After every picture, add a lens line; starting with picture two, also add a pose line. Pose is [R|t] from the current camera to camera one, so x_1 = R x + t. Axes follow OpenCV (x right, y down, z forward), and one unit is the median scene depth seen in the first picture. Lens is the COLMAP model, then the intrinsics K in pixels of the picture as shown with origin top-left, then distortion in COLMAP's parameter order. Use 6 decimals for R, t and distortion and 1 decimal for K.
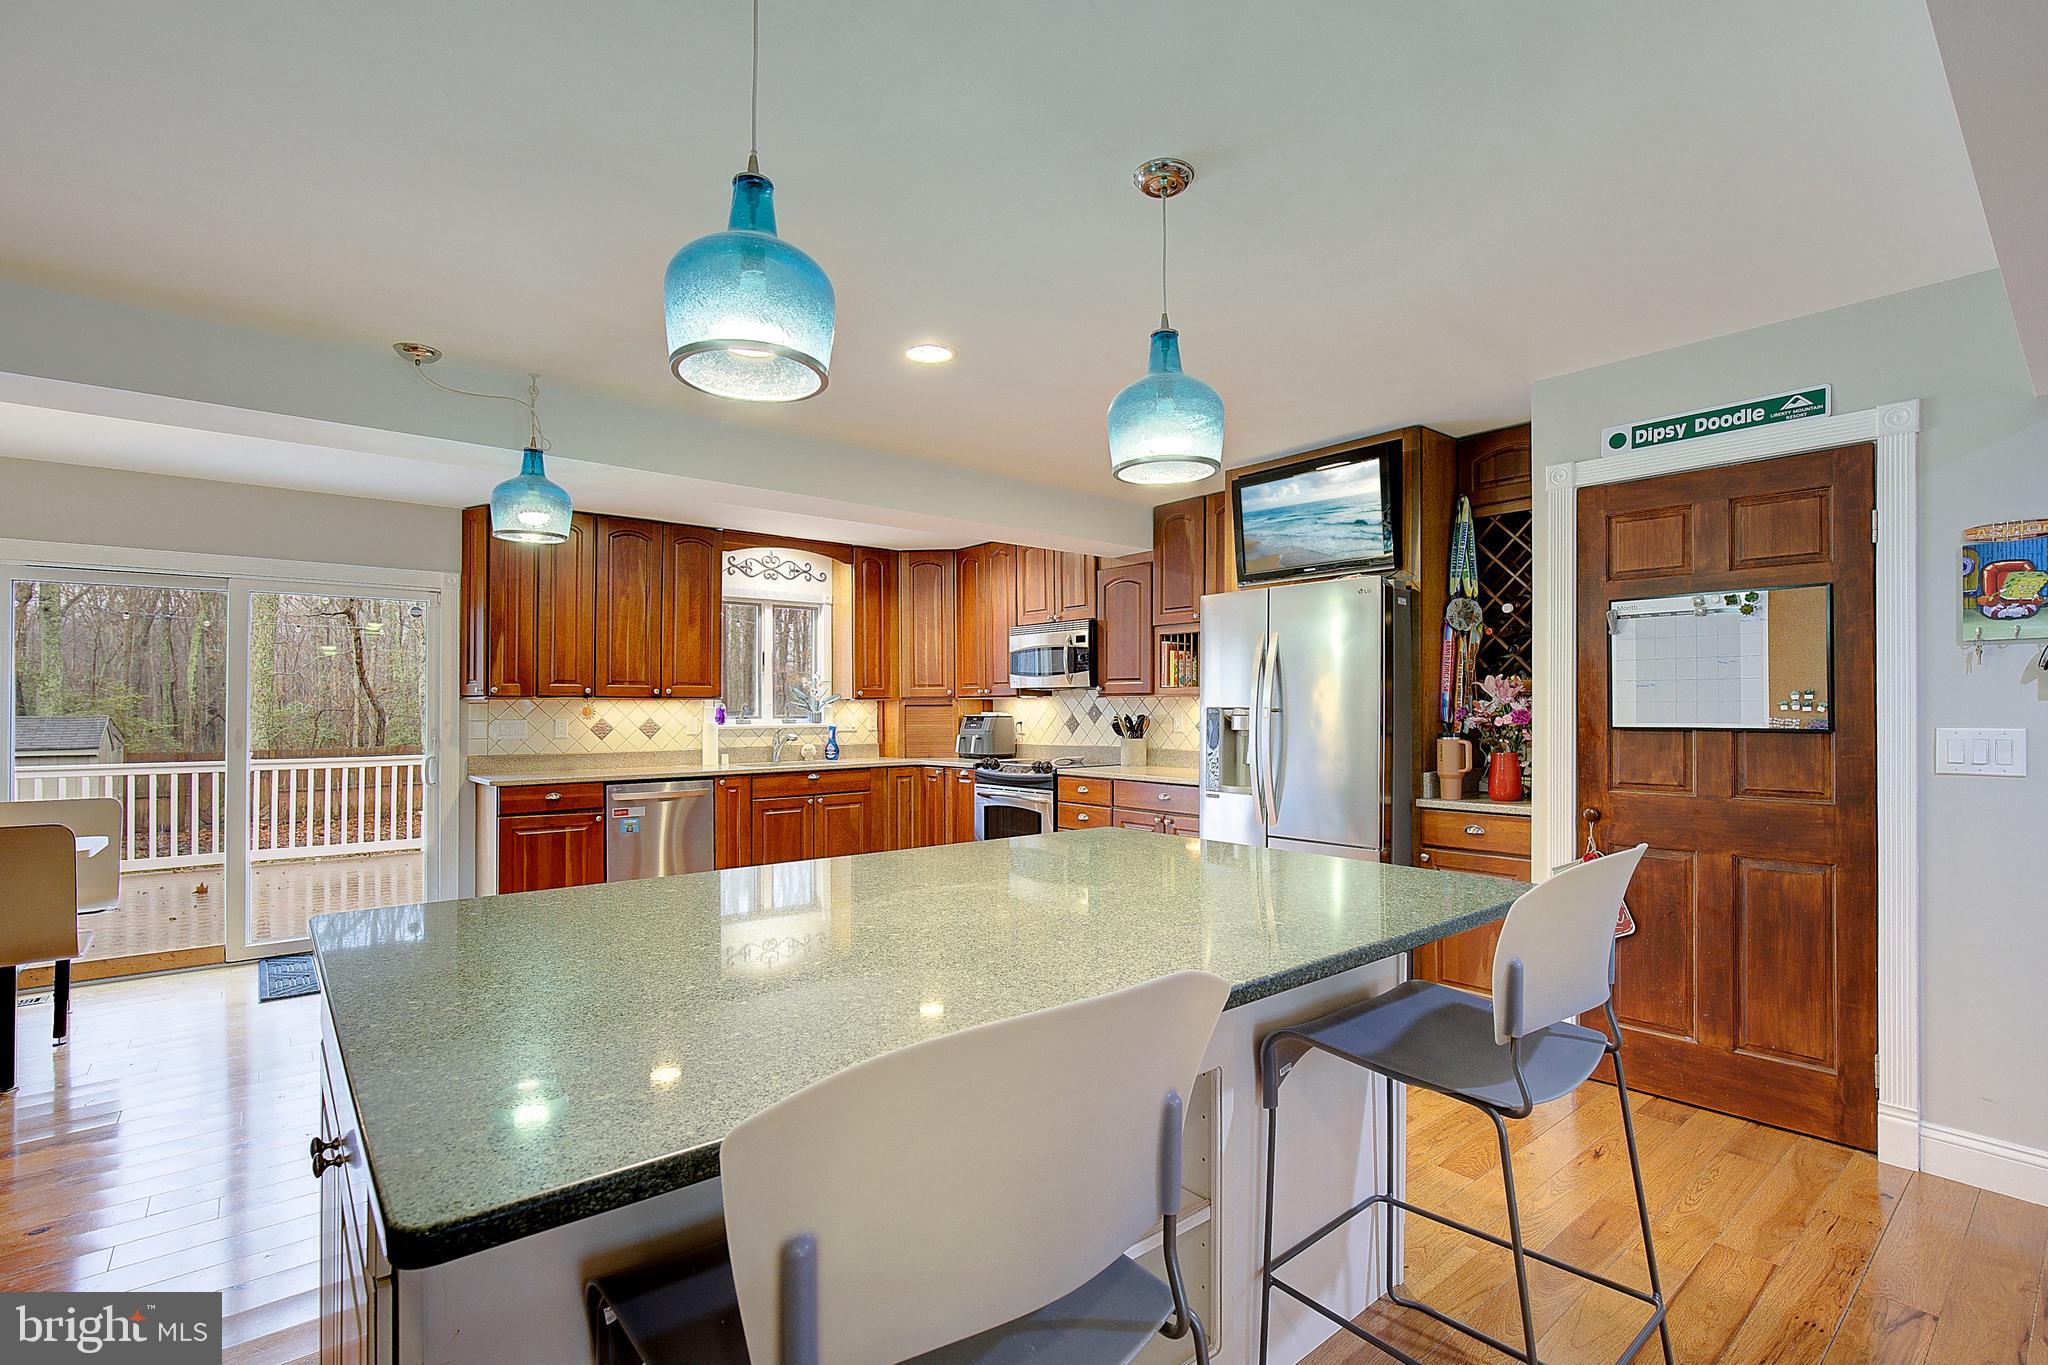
lens RADIAL K [[940.0, 0, 1047.7], [0, 940.0, 701.7], [0, 0, 1]] dist [-0.015409, 0.000507]
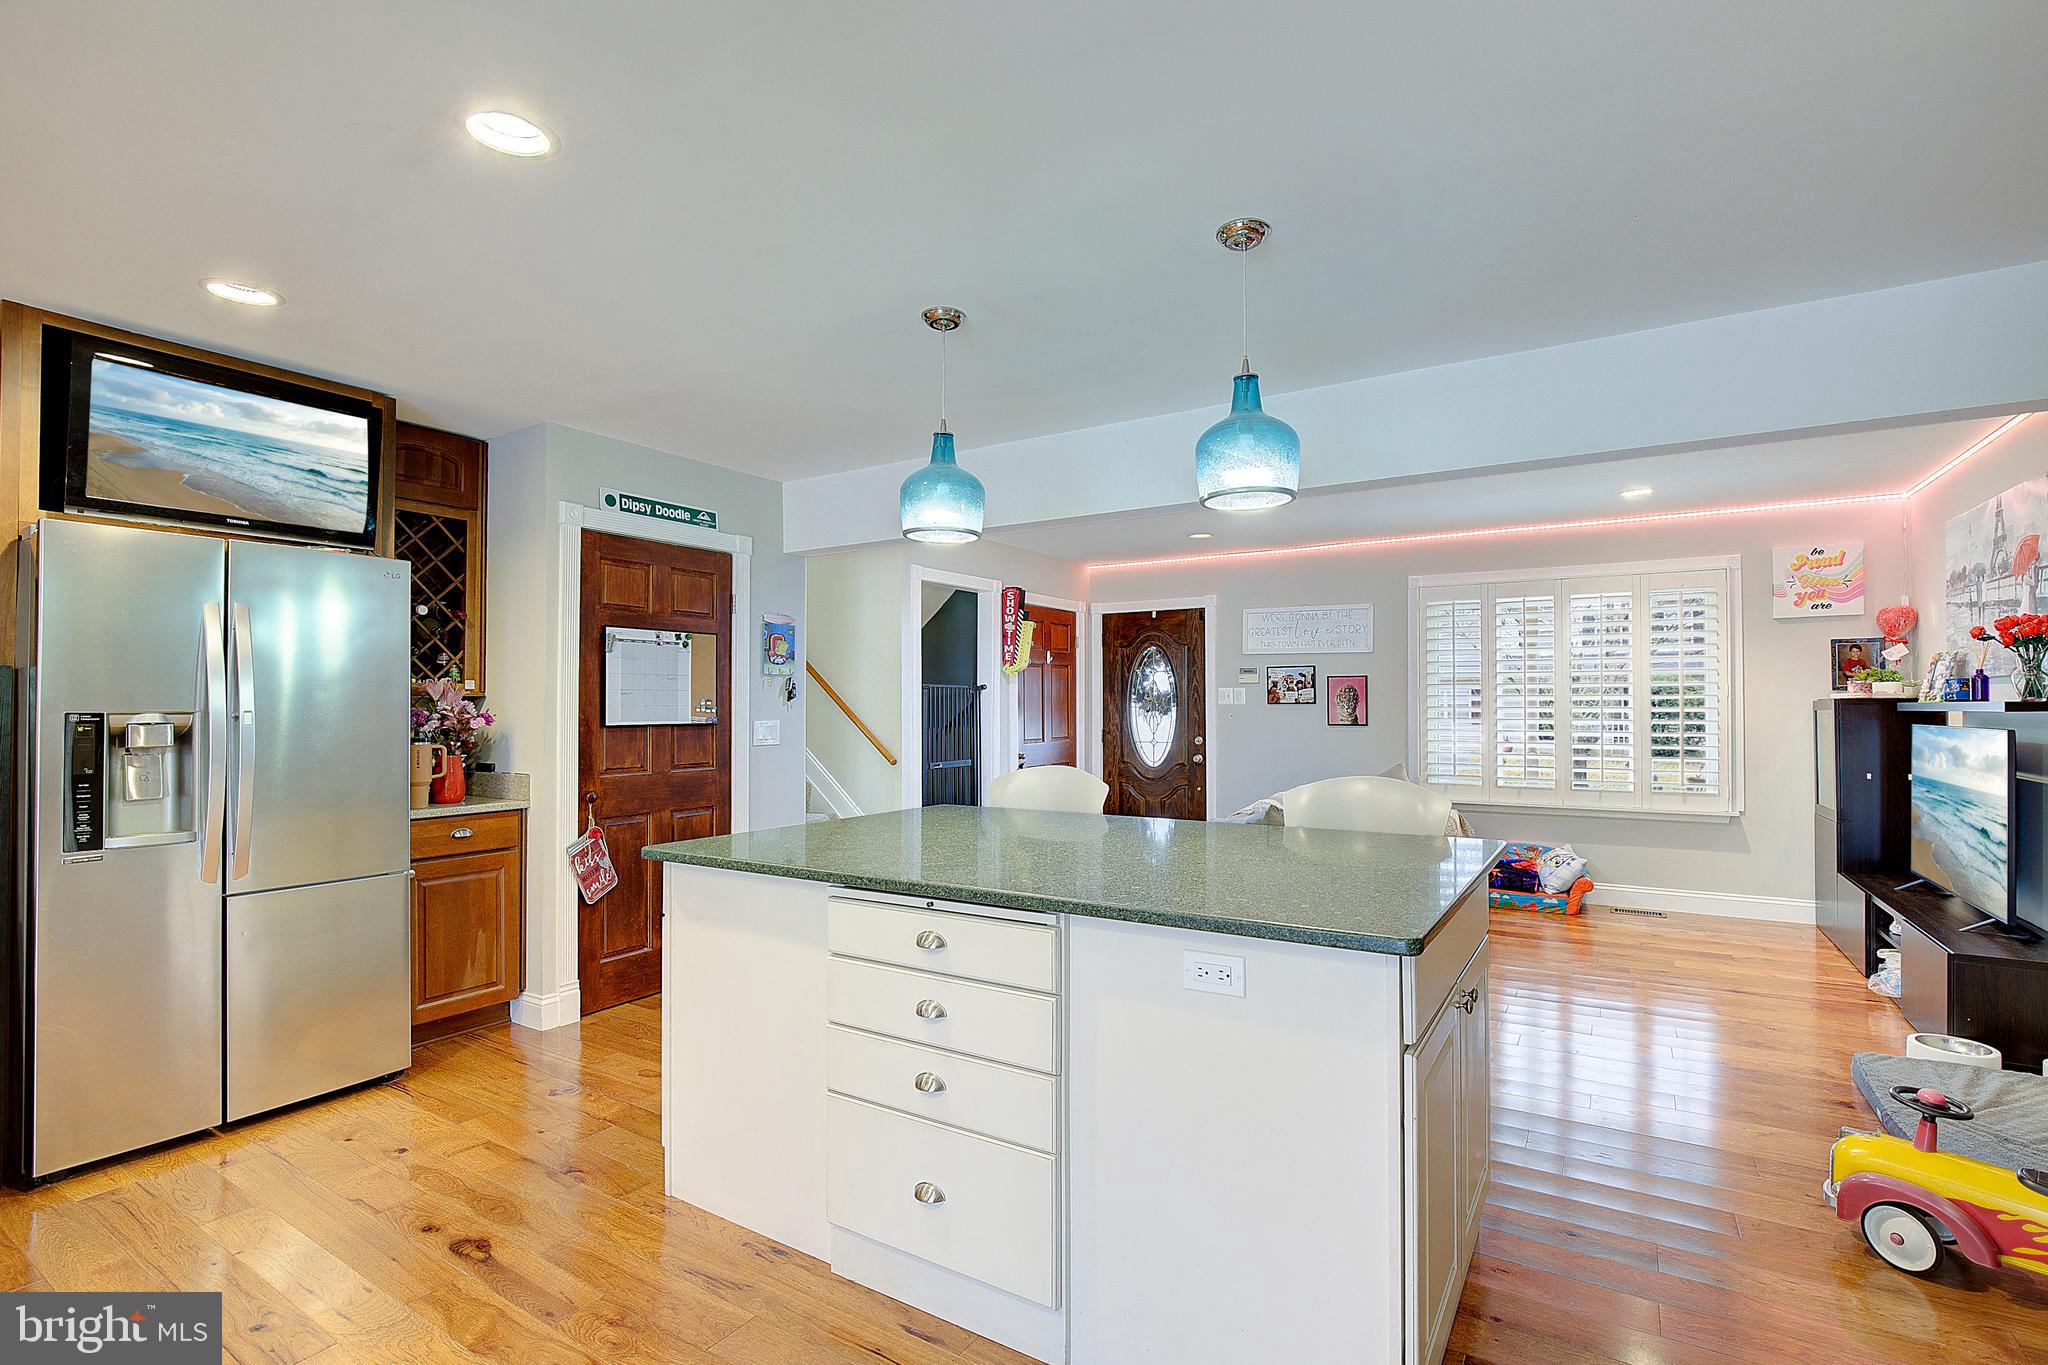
lens RADIAL K [[940.0, 0, 1047.7], [0, 940.0, 701.7], [0, 0, 1]] dist [-0.015409, 0.000507]
pose [[-0.306477, 0.008745, 0.951838, -0.433601], [-0.003572, 0.999940, -0.010337, 0.003402], [-0.951871, -0.006568, -0.306427, 0.454031]]
